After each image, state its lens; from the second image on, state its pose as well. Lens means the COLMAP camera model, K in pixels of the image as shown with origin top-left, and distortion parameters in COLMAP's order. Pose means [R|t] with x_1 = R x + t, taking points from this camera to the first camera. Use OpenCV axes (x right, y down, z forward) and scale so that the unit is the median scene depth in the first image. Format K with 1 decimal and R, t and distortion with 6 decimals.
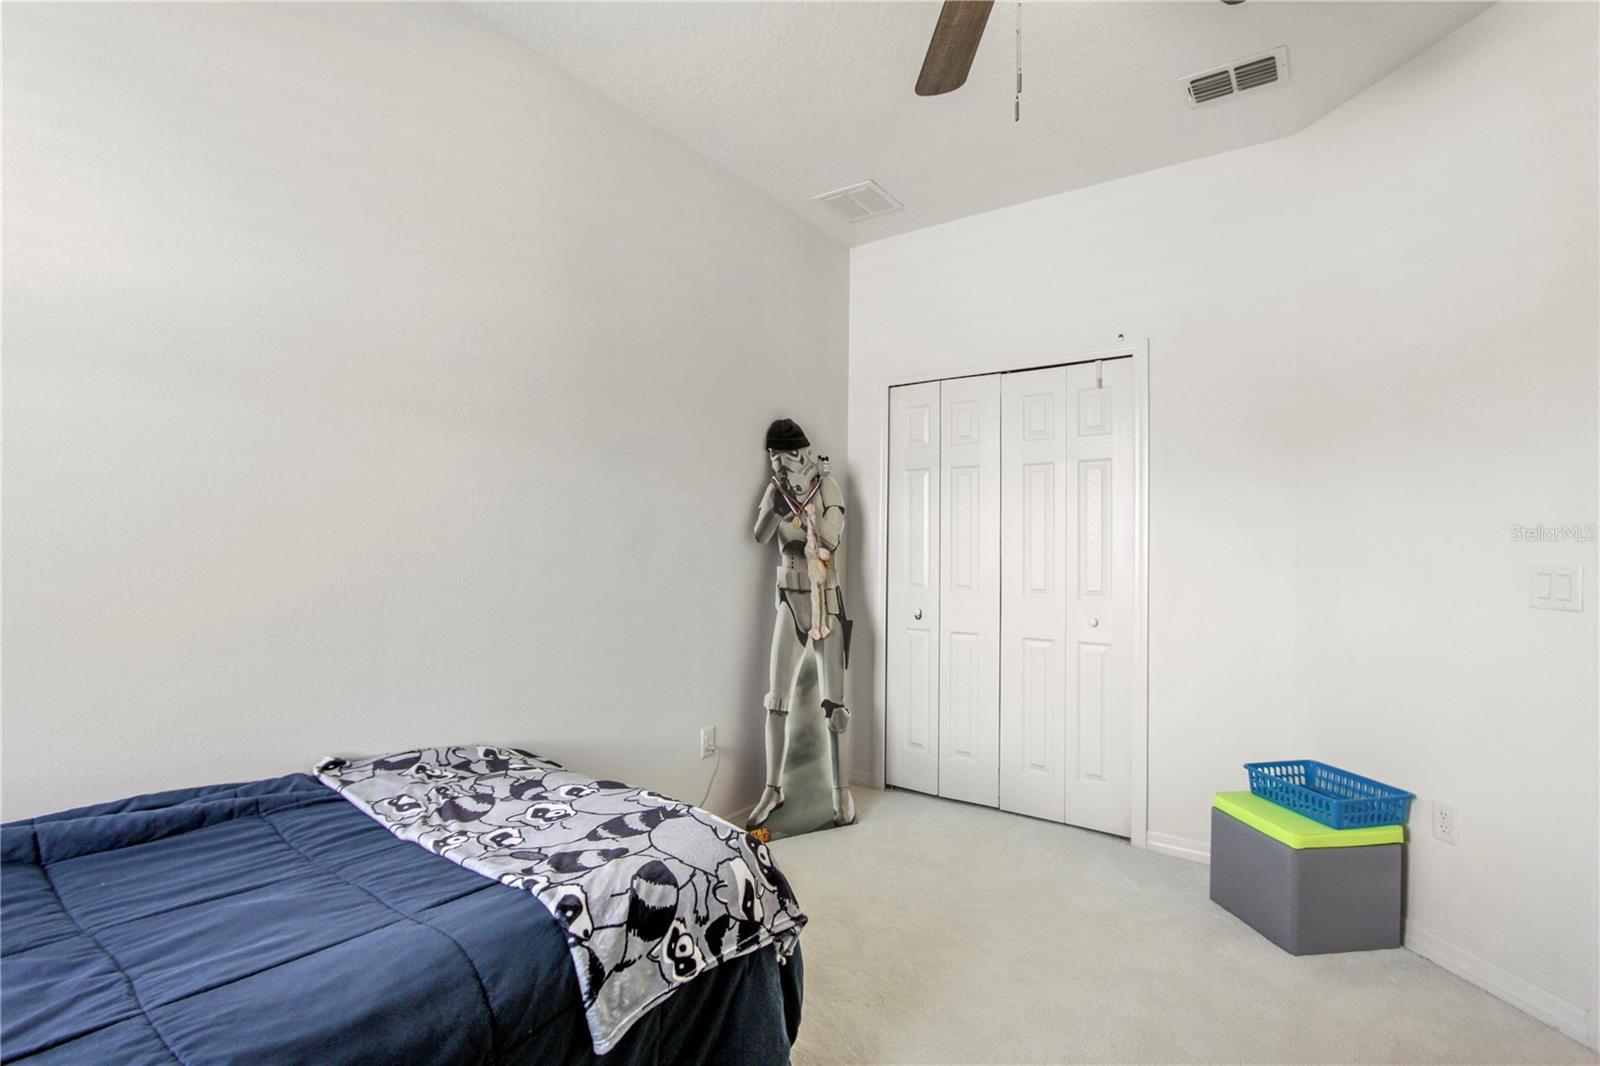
lens RADIAL K [[764.3, 0, 787.9], [0, 764.3, 538.1], [0, 0, 1]] dist [-0.008304, -0.000217]
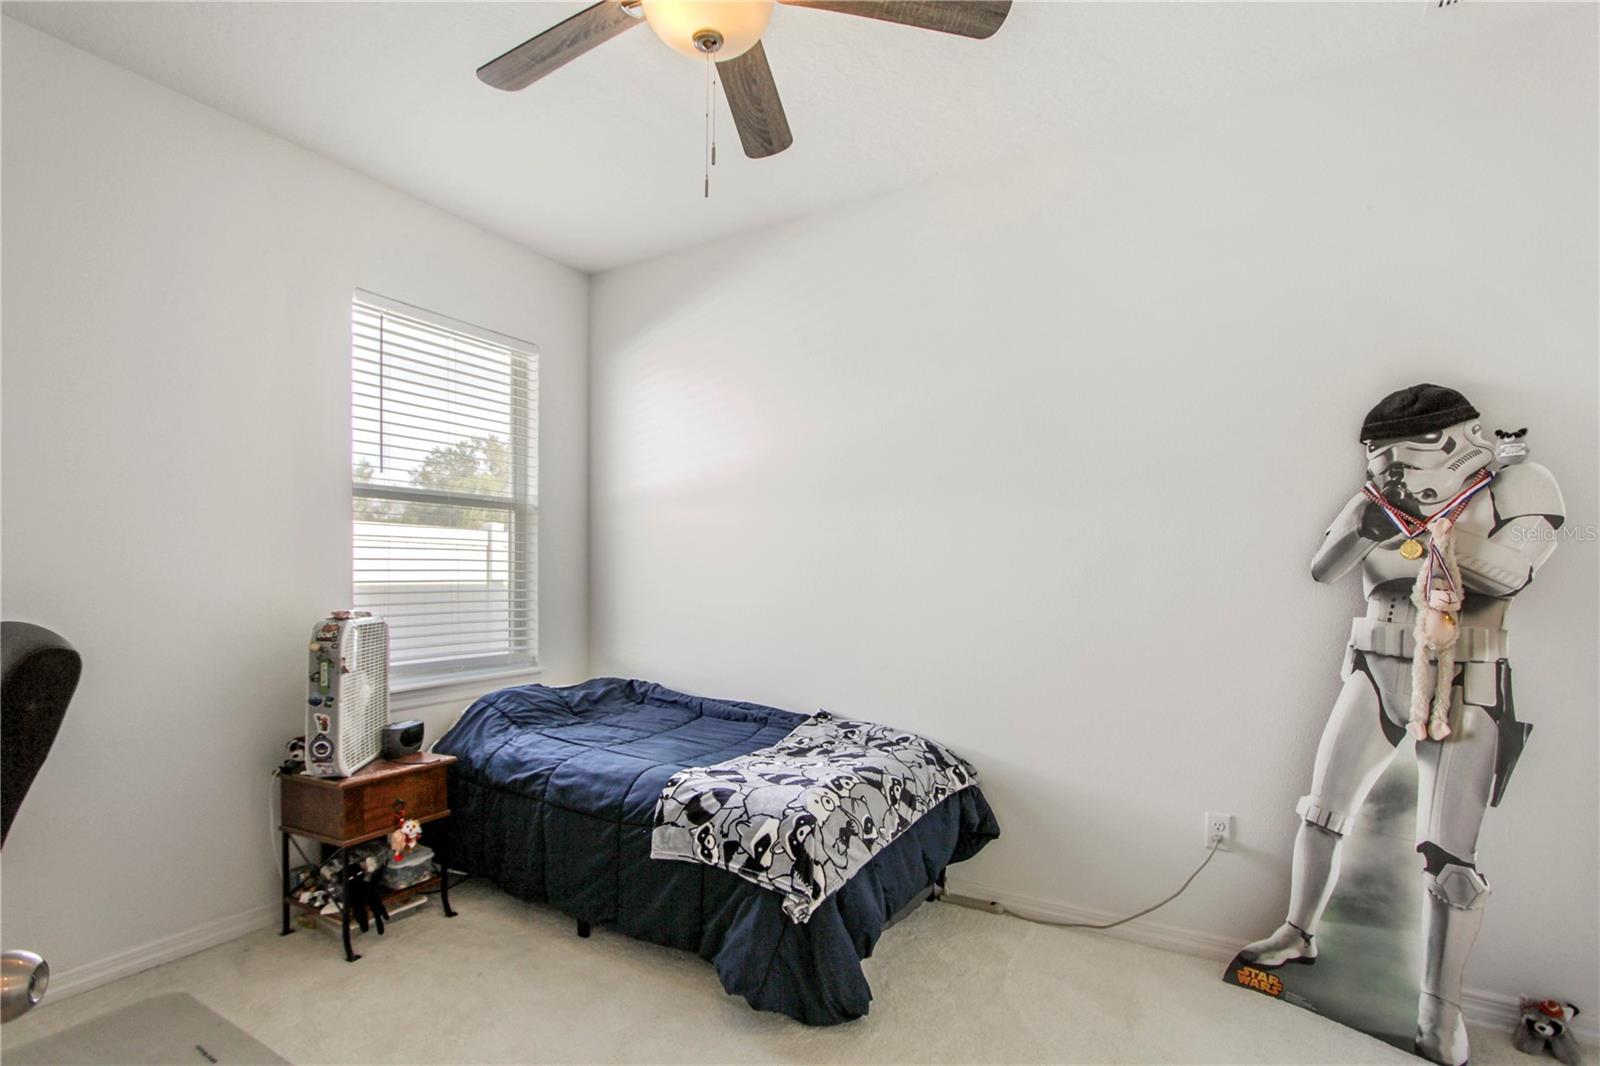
lens RADIAL K [[770.0, 0, 767.0], [0, 770.0, 578.6], [0, 0, 1]] dist [-0.011805, 0.000717]
pose [[0.056661, -0.011775, -0.998324, 0.629149], [0.003500, 0.999927, -0.011595, 0.009096], [0.998387, -0.002837, 0.056698, 0.451502]]
